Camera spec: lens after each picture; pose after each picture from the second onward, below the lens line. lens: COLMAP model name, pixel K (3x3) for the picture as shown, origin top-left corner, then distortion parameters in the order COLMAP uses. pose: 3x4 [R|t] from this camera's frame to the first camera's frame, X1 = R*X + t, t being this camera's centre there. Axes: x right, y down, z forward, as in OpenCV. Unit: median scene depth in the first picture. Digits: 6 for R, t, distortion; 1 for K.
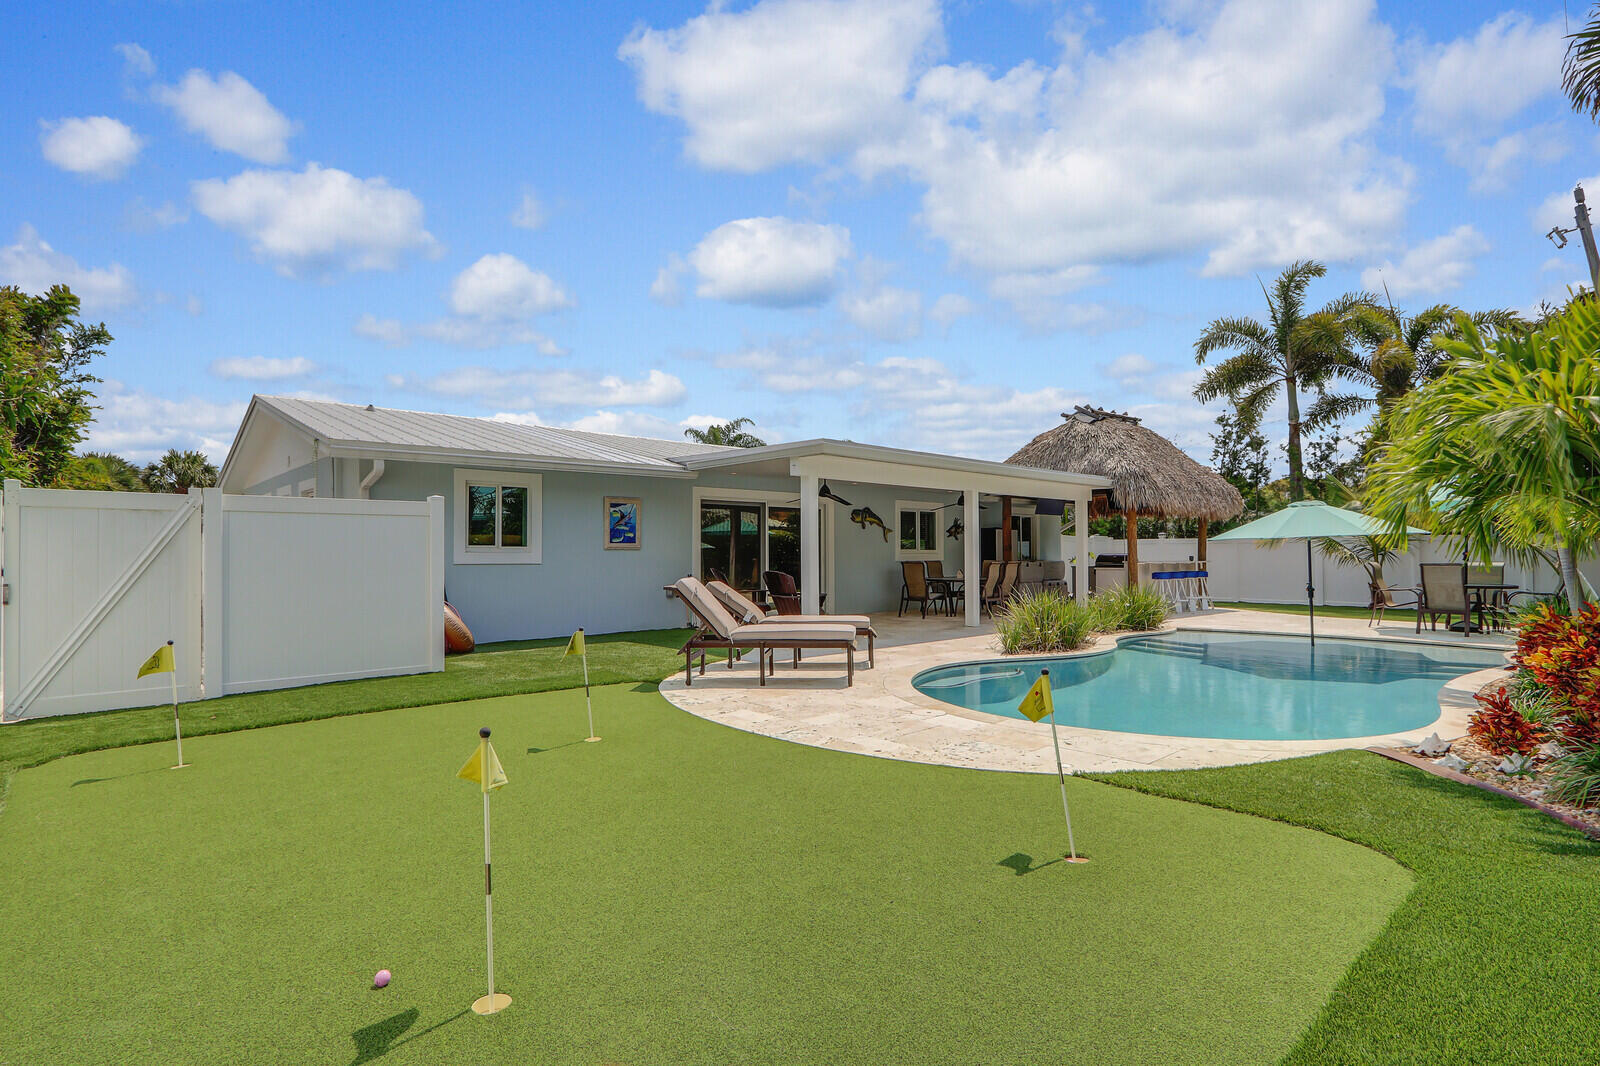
lens RADIAL K [[786.9, 0, 775.2], [0, 786.9, 539.7], [0, 0, 1]] dist [-0.019177, -0.000468]
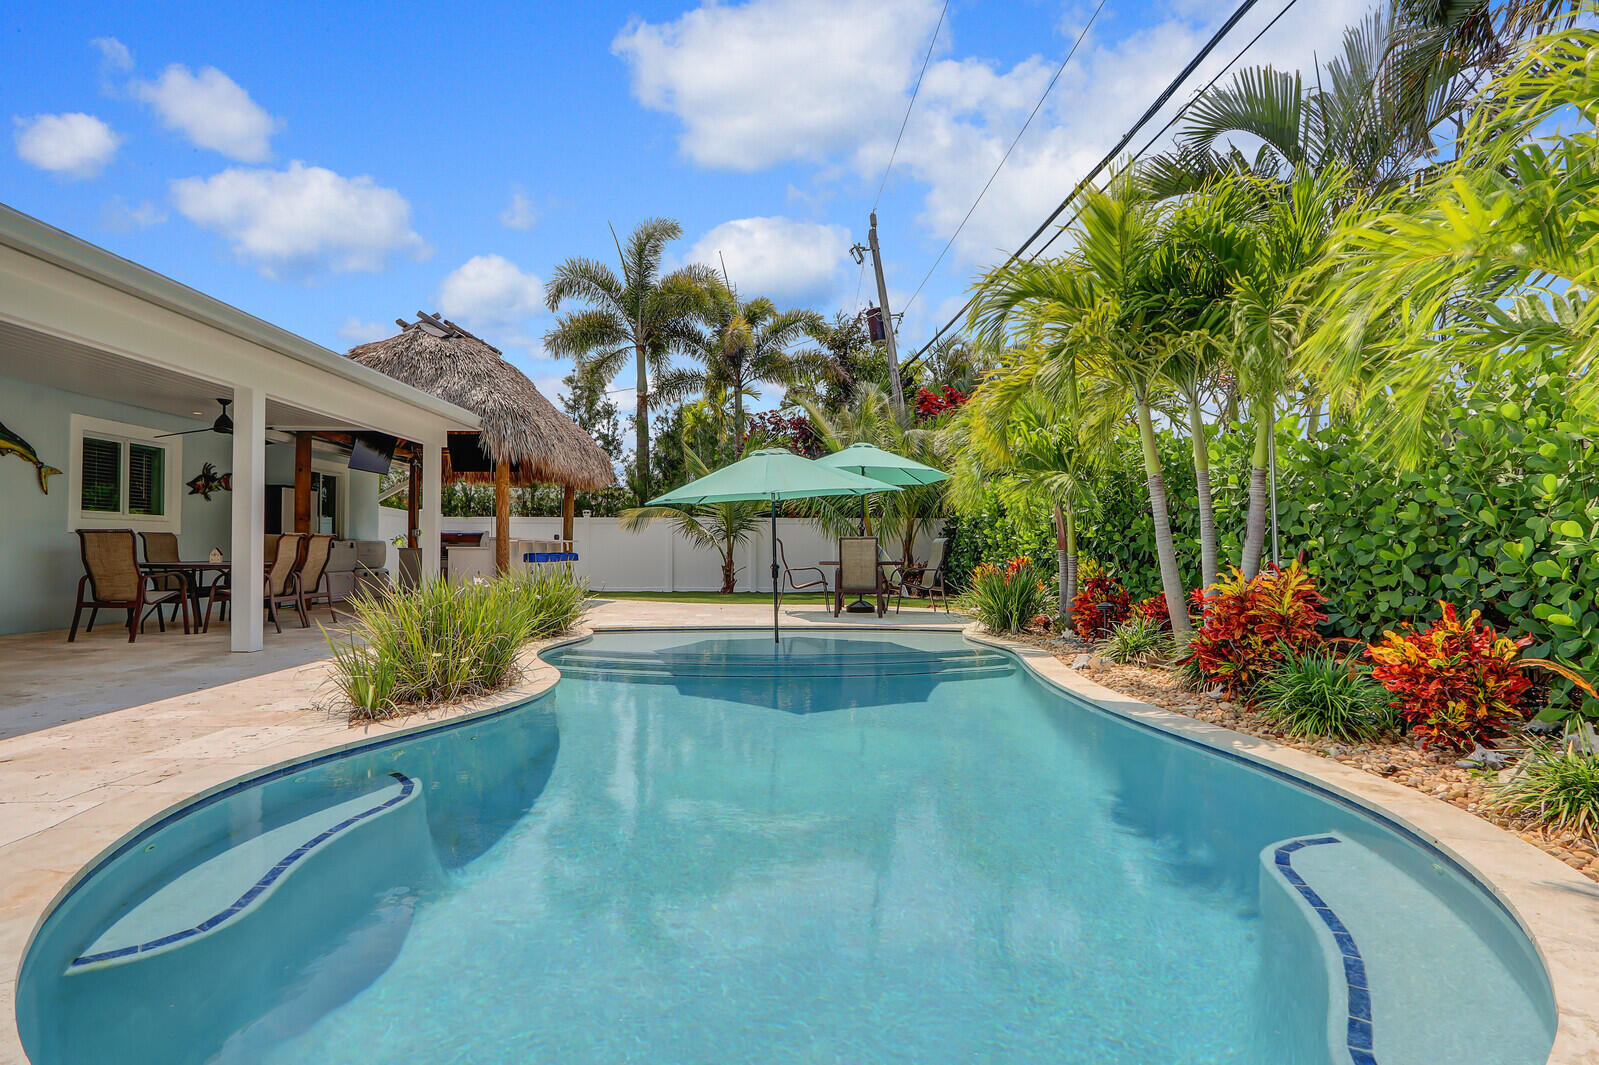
lens RADIAL K [[819.3, 0, 776.2], [0, 819.3, 531.3], [0, 0, 1]] dist [-0.003997, -0.000318]
pose [[0.663554, 0.019604, 0.747872, 0.063205], [-0.017416, 0.999790, -0.010755, 0.025187], [-0.747926, -0.005889, 0.663756, 0.310555]]
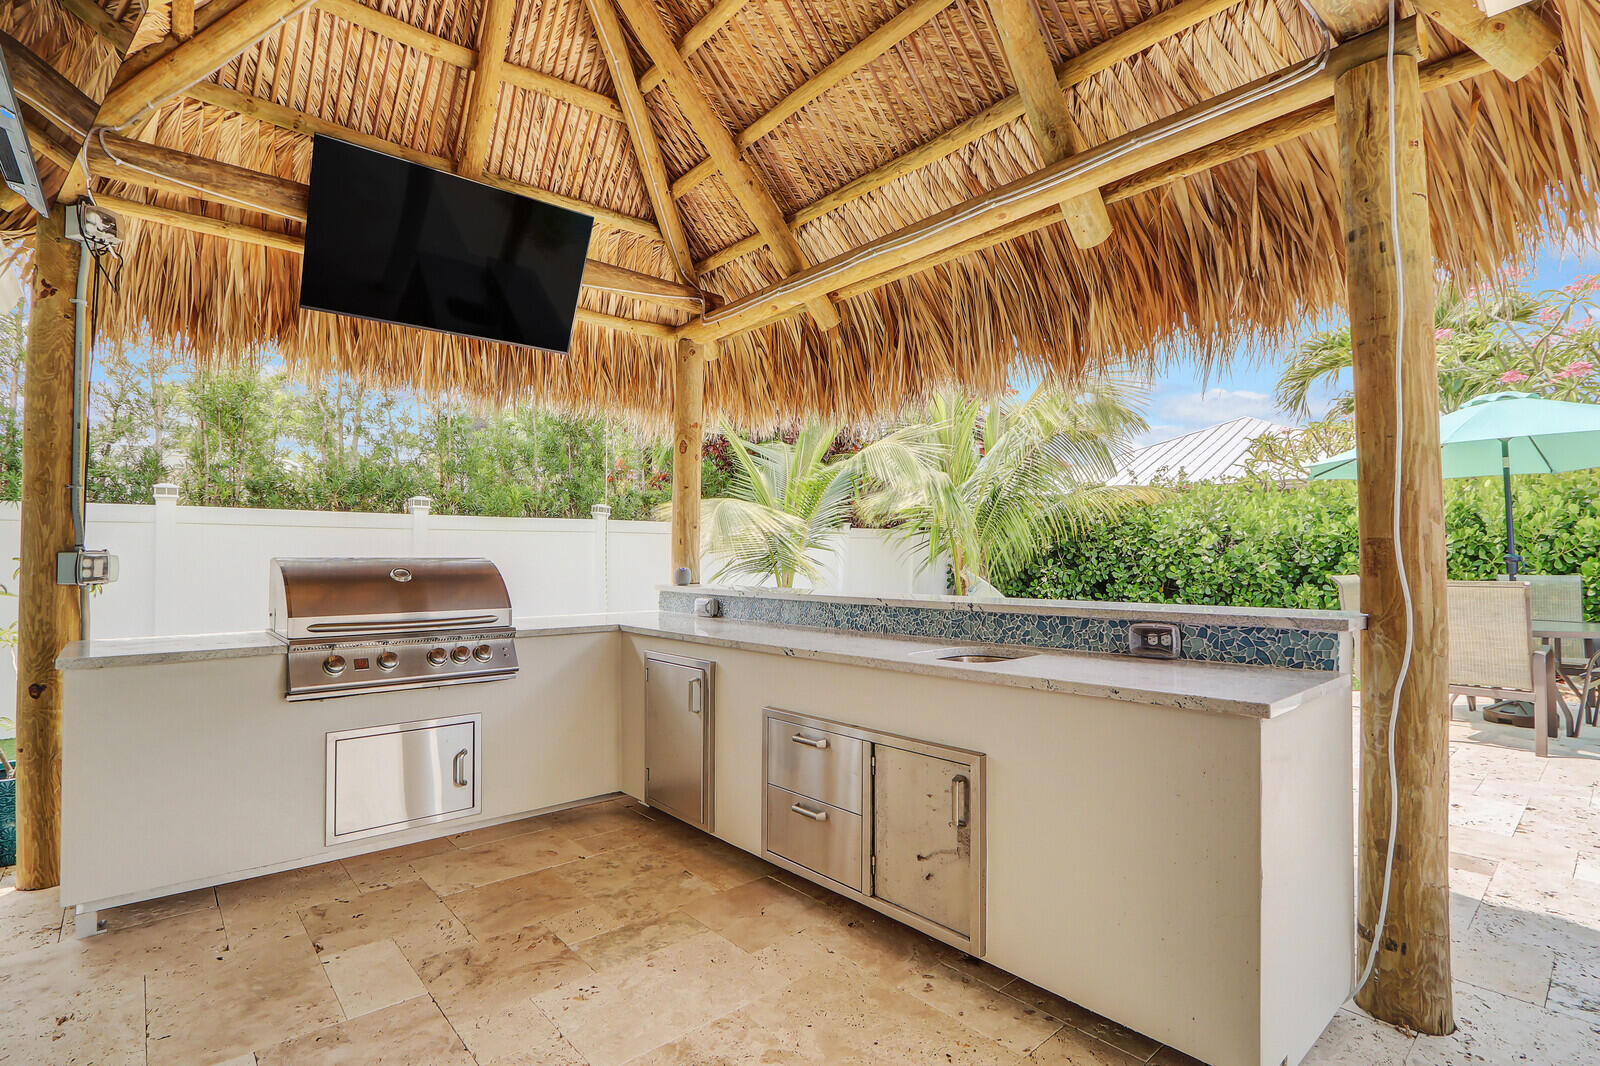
lens RADIAL K [[771.4, 0, 784.8], [0, 771.4, 534.2], [0, 0, 1]] dist [-0.016955, 0.000751]
pose [[0.030545, 0.027569, 0.999153, 0.302153], [-0.018618, 0.999462, -0.027009, 0.017677], [-0.999360, -0.017778, 0.031042, 1.068131]]
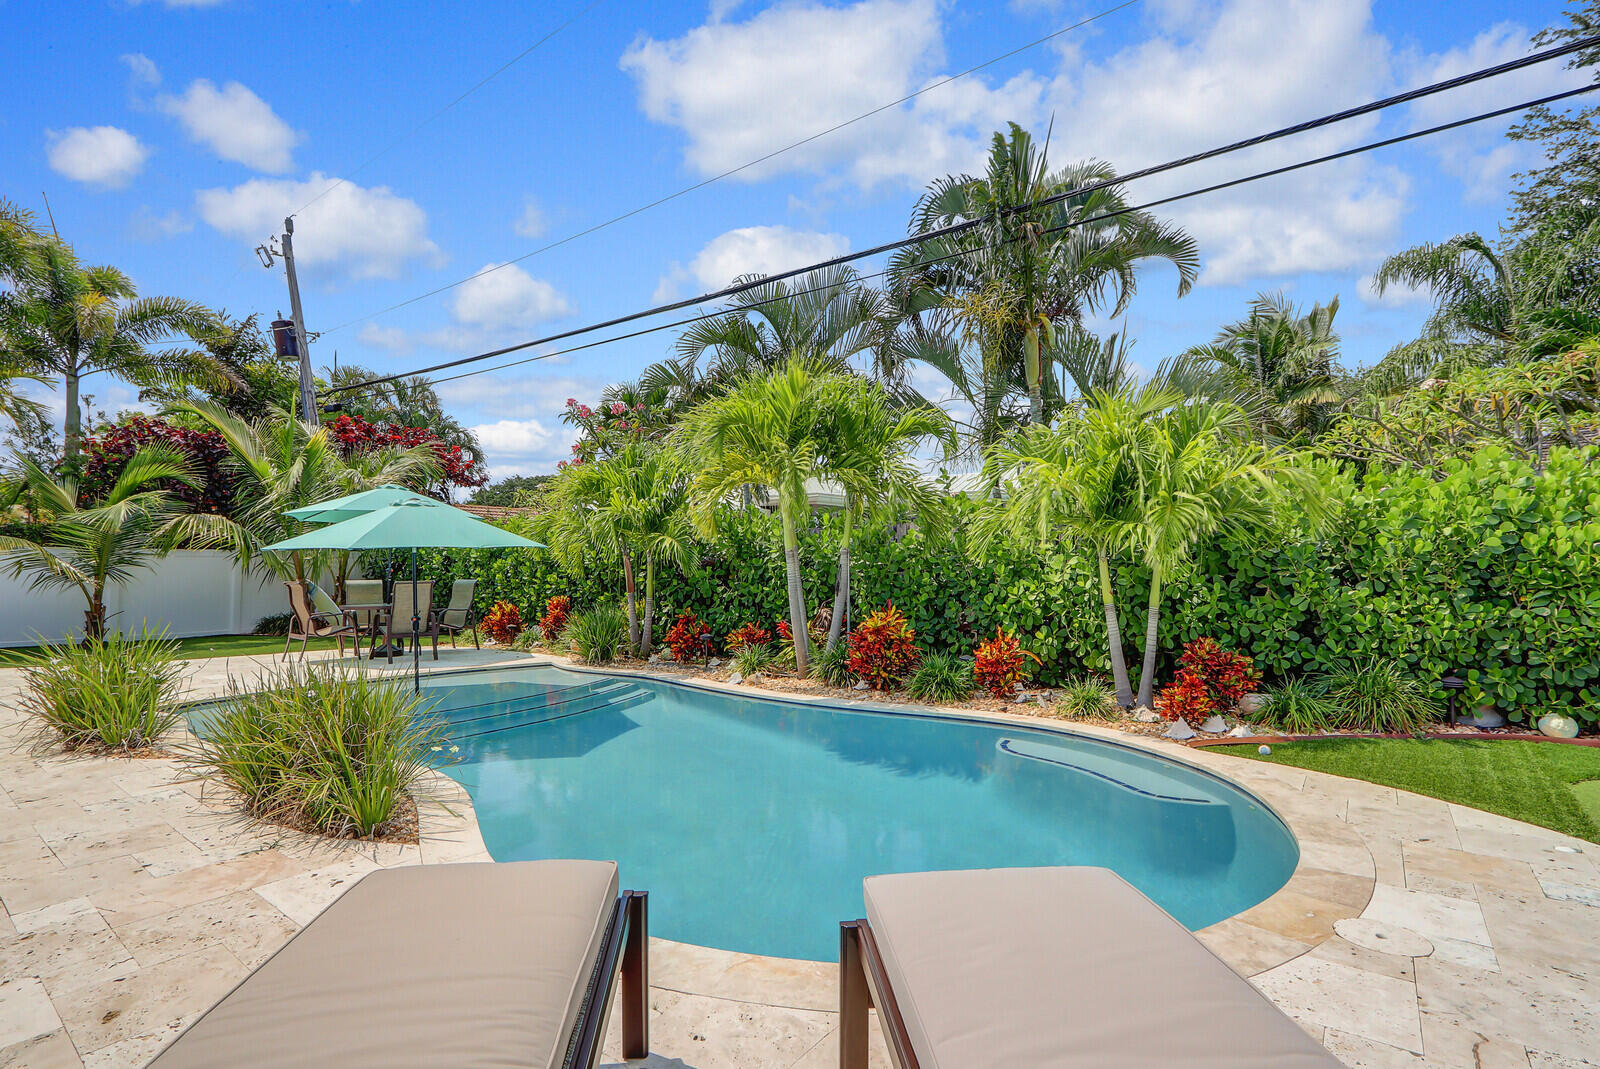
lens RADIAL K [[771.4, 0, 784.8], [0, 771.4, 535.7], [0, 0, 1]] dist [-0.016955, 0.000751]
pose [[-0.167538, 0.042773, 0.984937, -0.064857], [-0.014351, 0.998847, -0.045819, 0.008529], [-0.985761, -0.021811, -0.166731, 0.510973]]
